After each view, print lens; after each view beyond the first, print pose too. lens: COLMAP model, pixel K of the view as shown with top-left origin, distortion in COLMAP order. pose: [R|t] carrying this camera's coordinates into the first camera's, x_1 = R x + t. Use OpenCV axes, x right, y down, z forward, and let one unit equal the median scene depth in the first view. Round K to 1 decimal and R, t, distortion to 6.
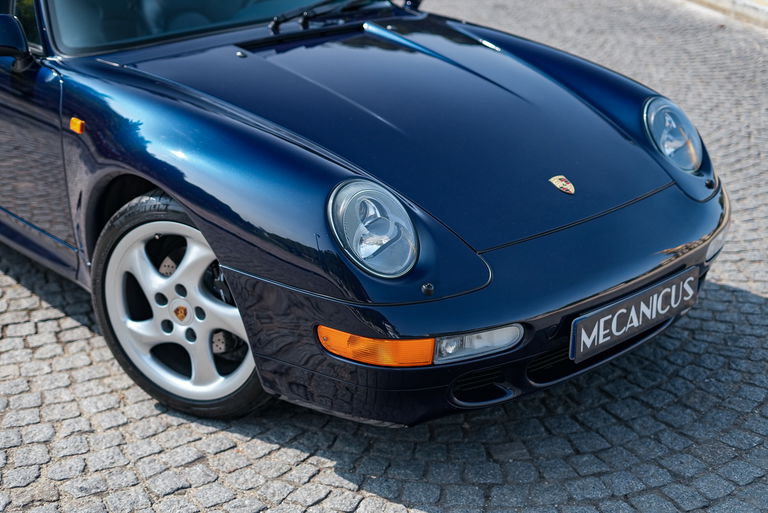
lens RADIAL K [[1103.3, 0, 383.3], [0, 1103.3, 242.4], [0, 0, 1]] dist [-0.050999, 0.042697]
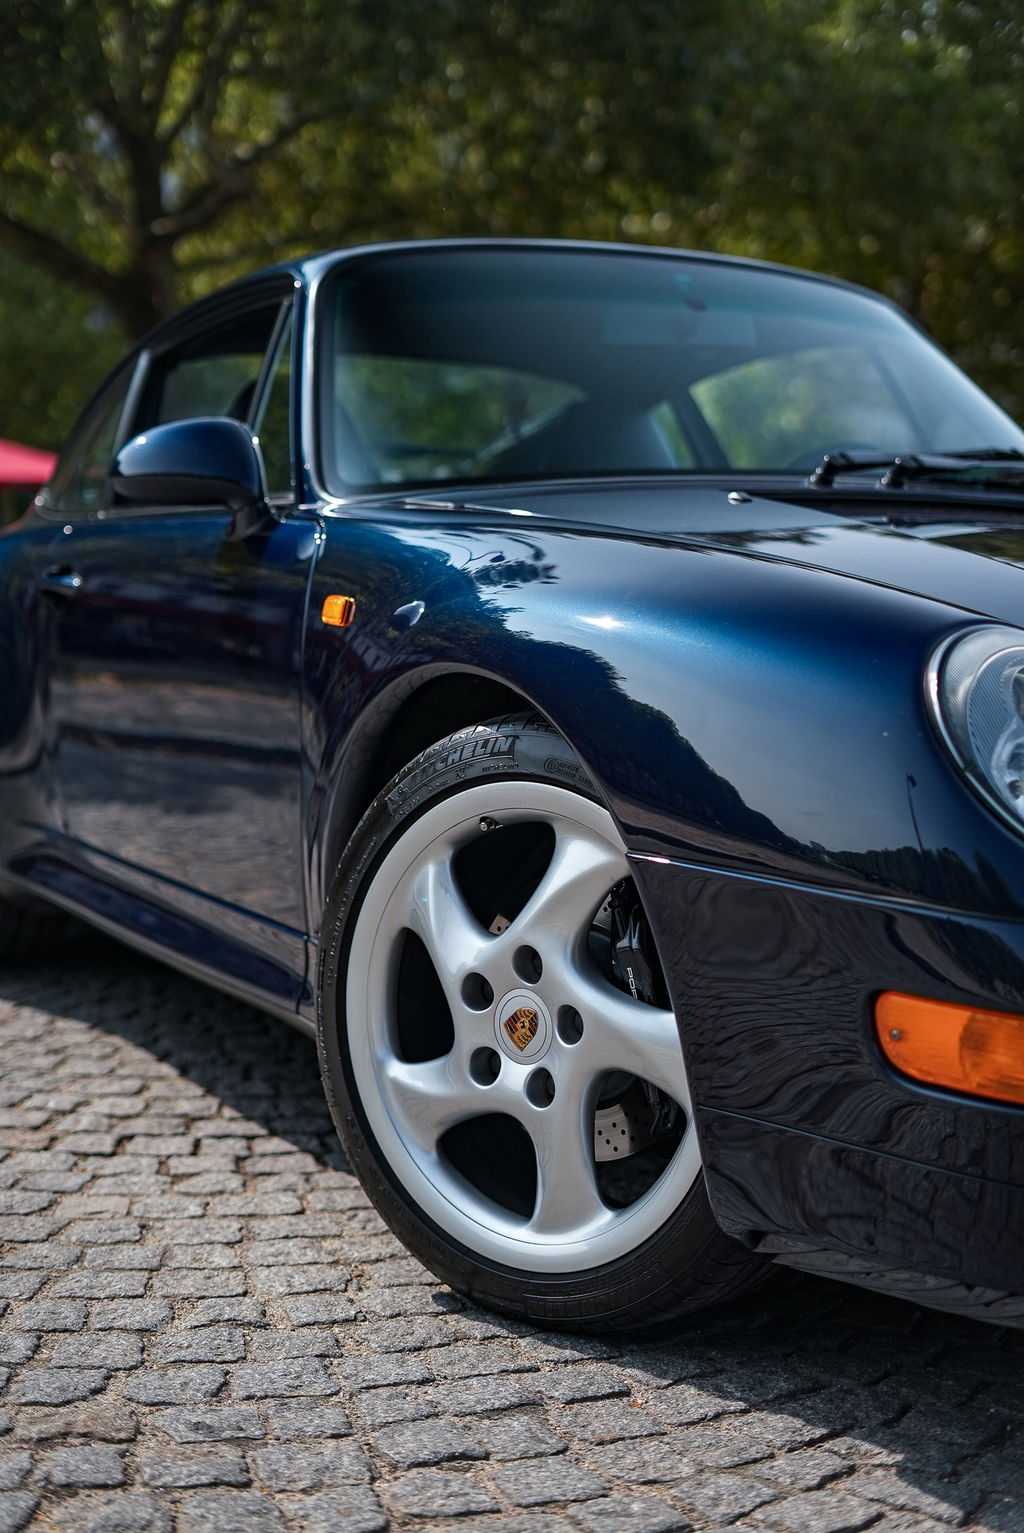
lens RADIAL K [[2217.6, 0, 512.0], [0, 2217.6, 766.5], [0, 0, 1]] dist [-0.012406, -0.075507]
pose [[0.969471, 0.046796, -0.240698, -0.004435], [-0.109183, 0.961322, -0.252863, 0.171702], [0.219555, 0.271423, 0.937083, 0.244055]]
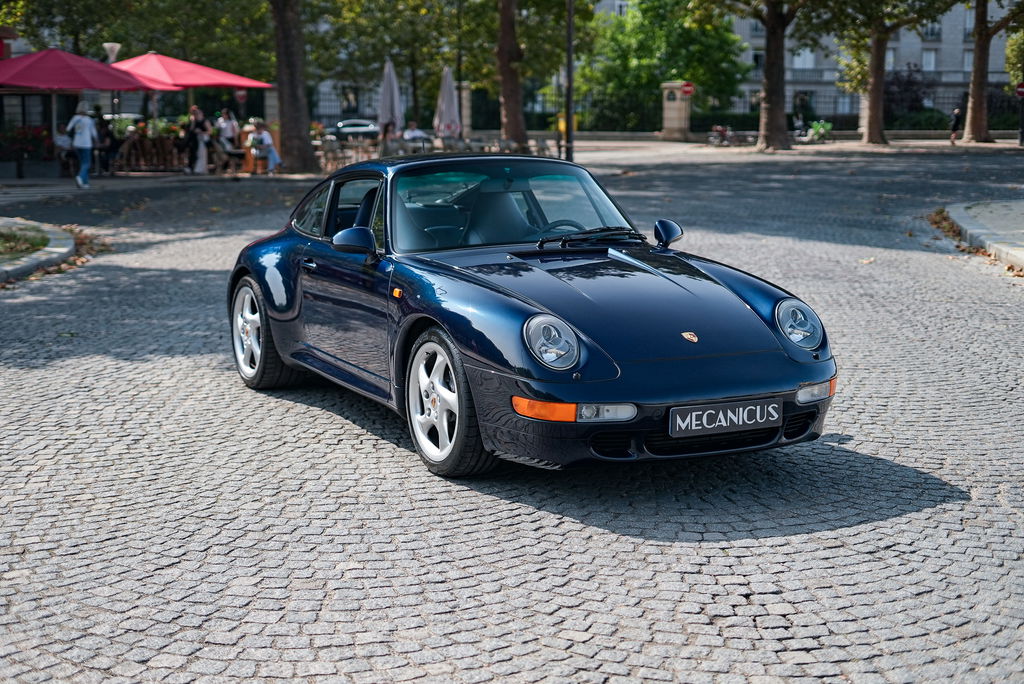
lens RADIAL K [[1485.6, 0, 507.3], [0, 1485.6, 329.9], [0, 0, 1]] dist [-0.008076, -0.020341]
pose [[0.968549, 0.048387, -0.244074, 0.417612], [-0.097605, 0.976174, -0.193797, 0.362418], [0.228881, 0.211525, 0.950195, -1.037242]]
